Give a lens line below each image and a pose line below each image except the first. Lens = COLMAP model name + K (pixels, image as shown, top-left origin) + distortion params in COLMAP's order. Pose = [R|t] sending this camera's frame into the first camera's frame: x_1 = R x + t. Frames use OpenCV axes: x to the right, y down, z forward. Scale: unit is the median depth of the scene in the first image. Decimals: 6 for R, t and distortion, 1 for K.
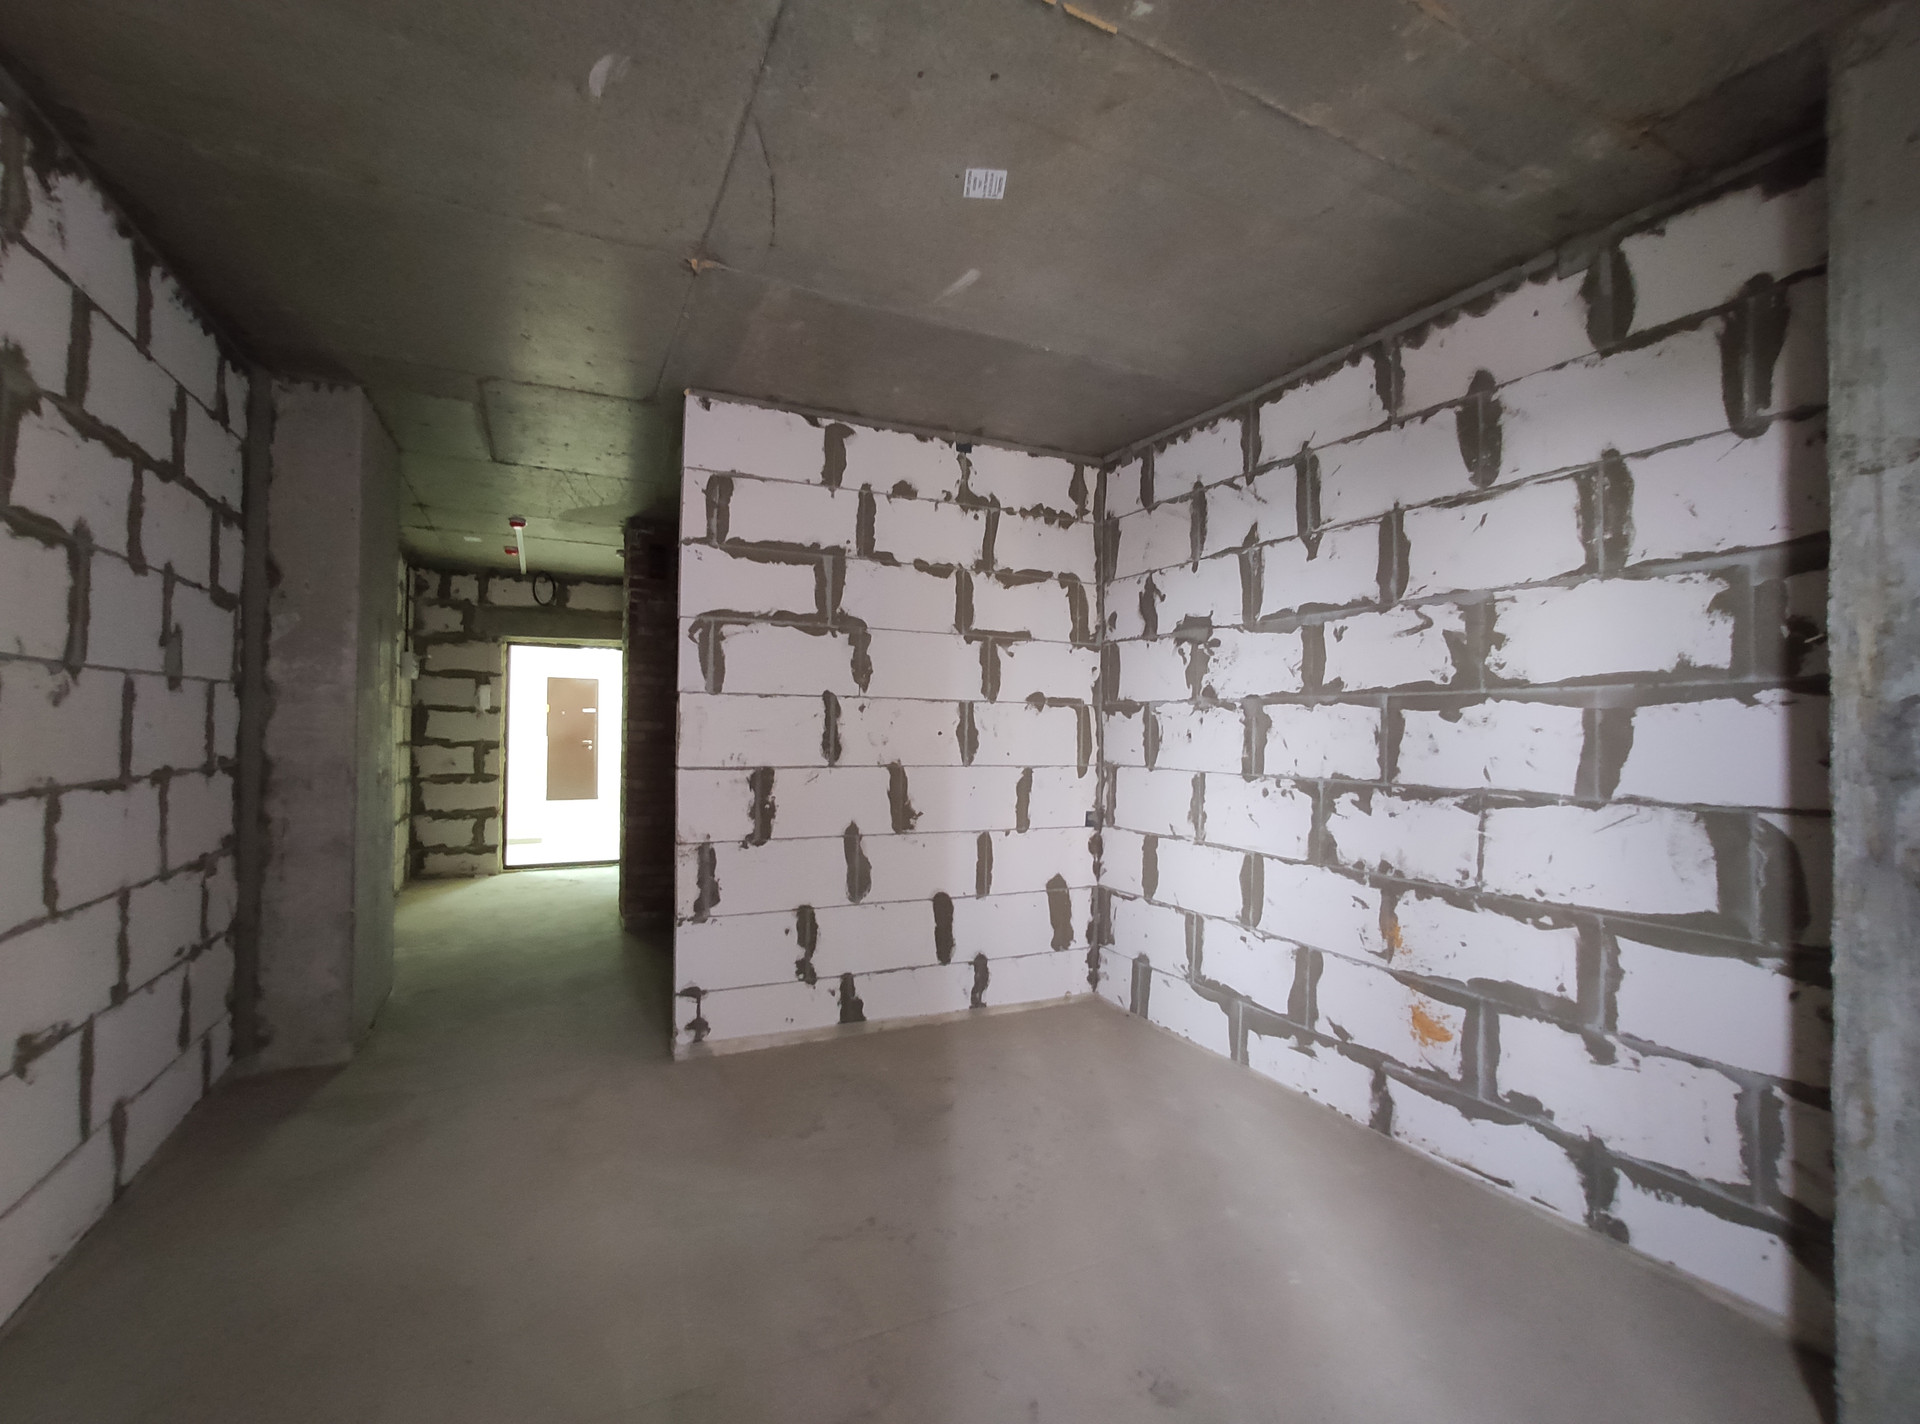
lens RADIAL K [[838.8, 0, 963.7], [0, 838.8, 709.0], [0, 0, 1]] dist [-0.055171, 0.041159]
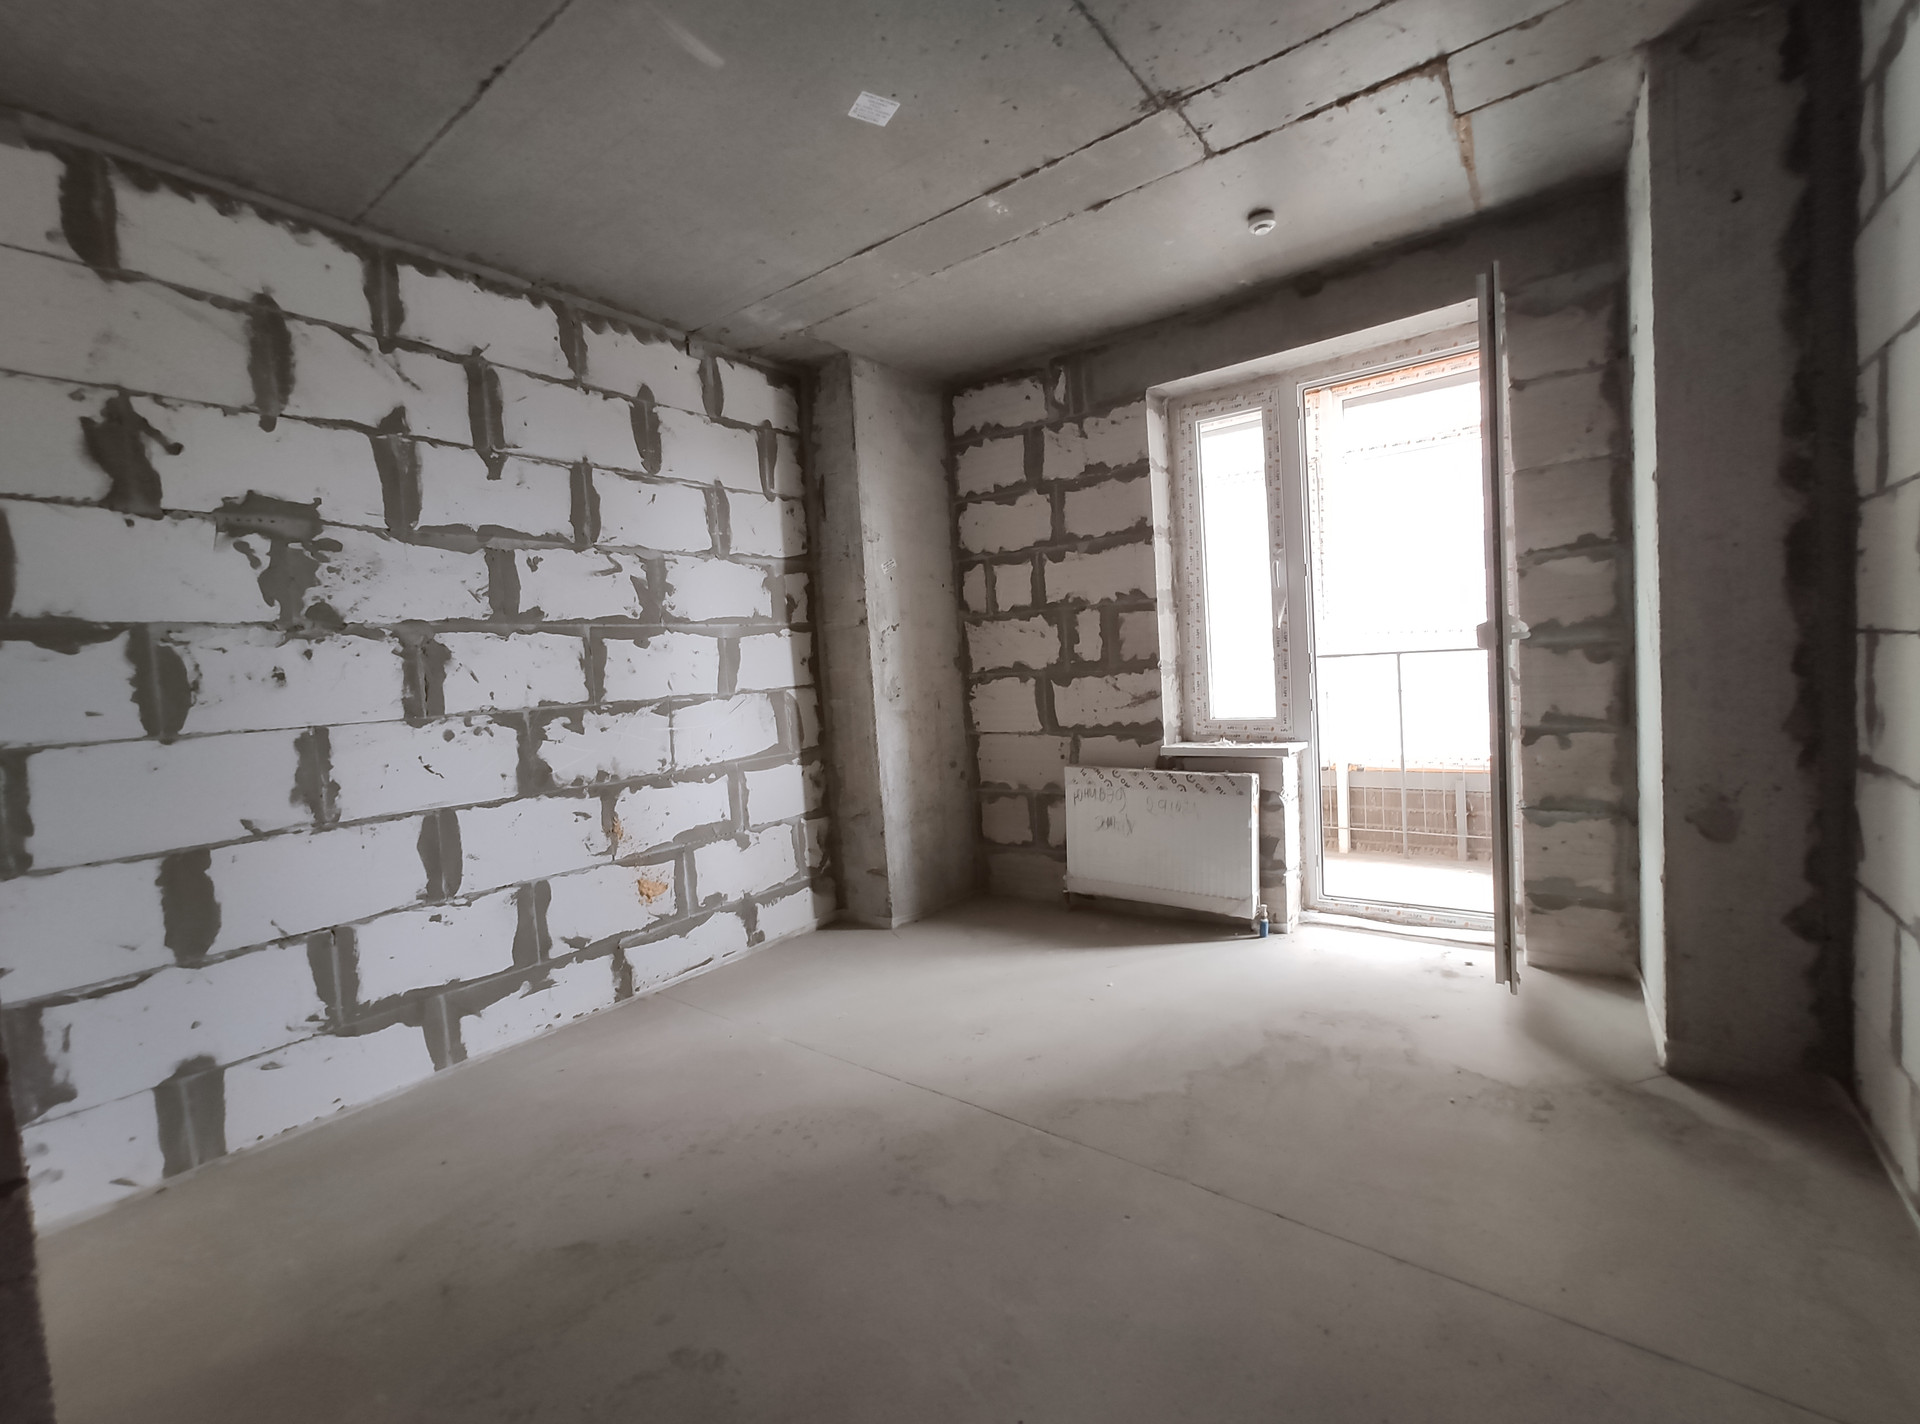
lens RADIAL K [[839.1, 0, 966.7], [0, 839.1, 712.1], [0, 0, 1]] dist [-0.030247, 0.015680]
pose [[-0.455123, -0.030267, 0.889914, -0.569335], [0.039032, 0.997783, 0.053897, 0.045769], [-0.889572, 0.059265, -0.452933, 0.813971]]
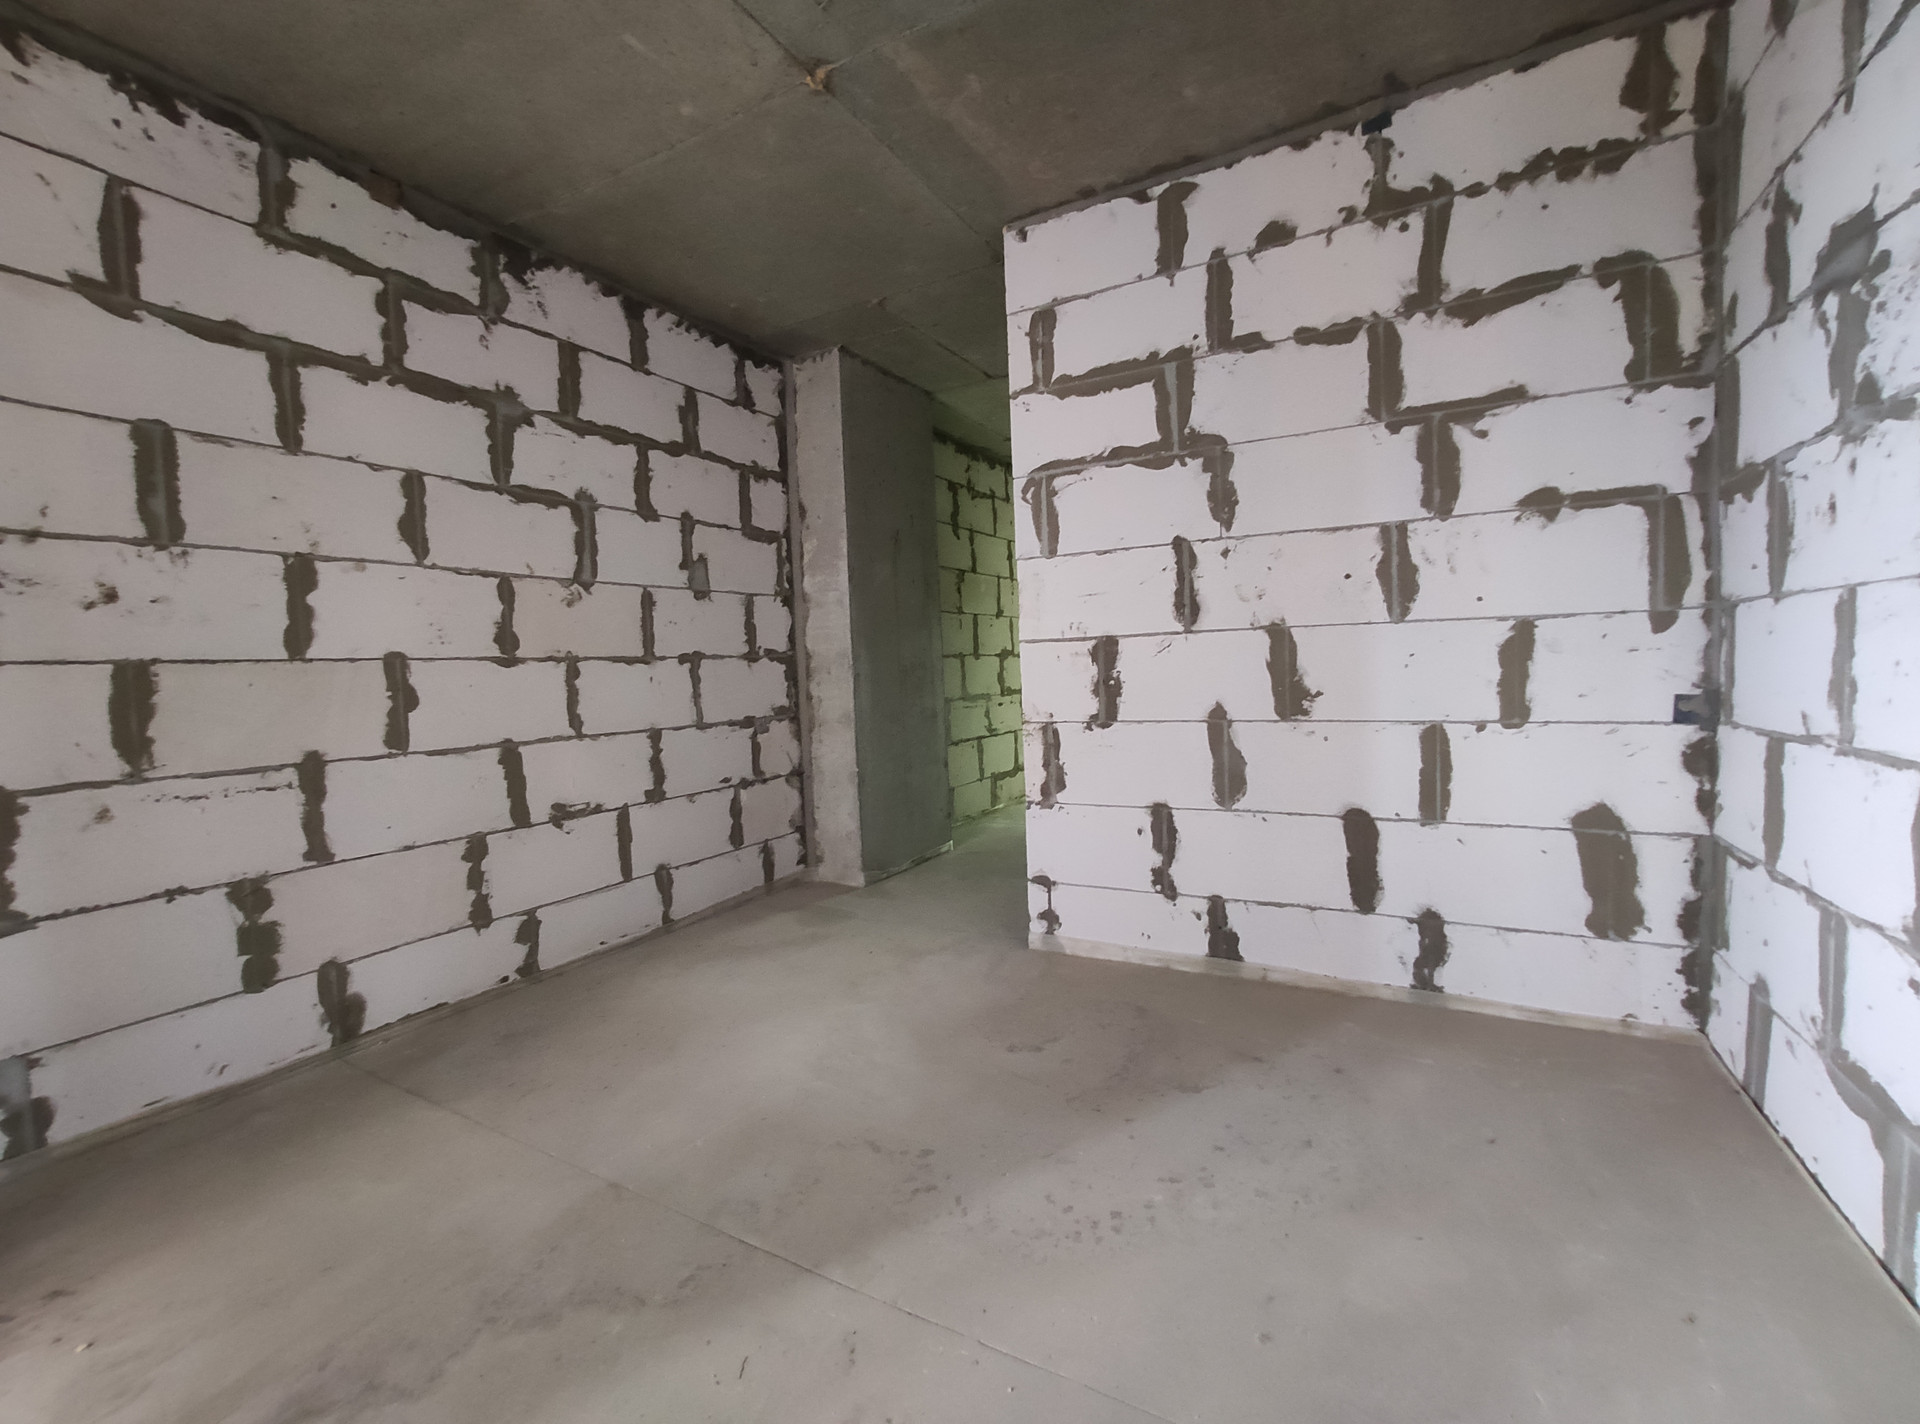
lens RADIAL K [[838.8, 0, 963.7], [0, 838.8, 709.0], [0, 0, 1]] dist [-0.055171, 0.041159]
pose [[0.573919, 0.007056, -0.818882, 0.365586], [0.063243, 0.996595, 0.052912, 0.085886], [0.816466, -0.082155, 0.571518, 0.374413]]
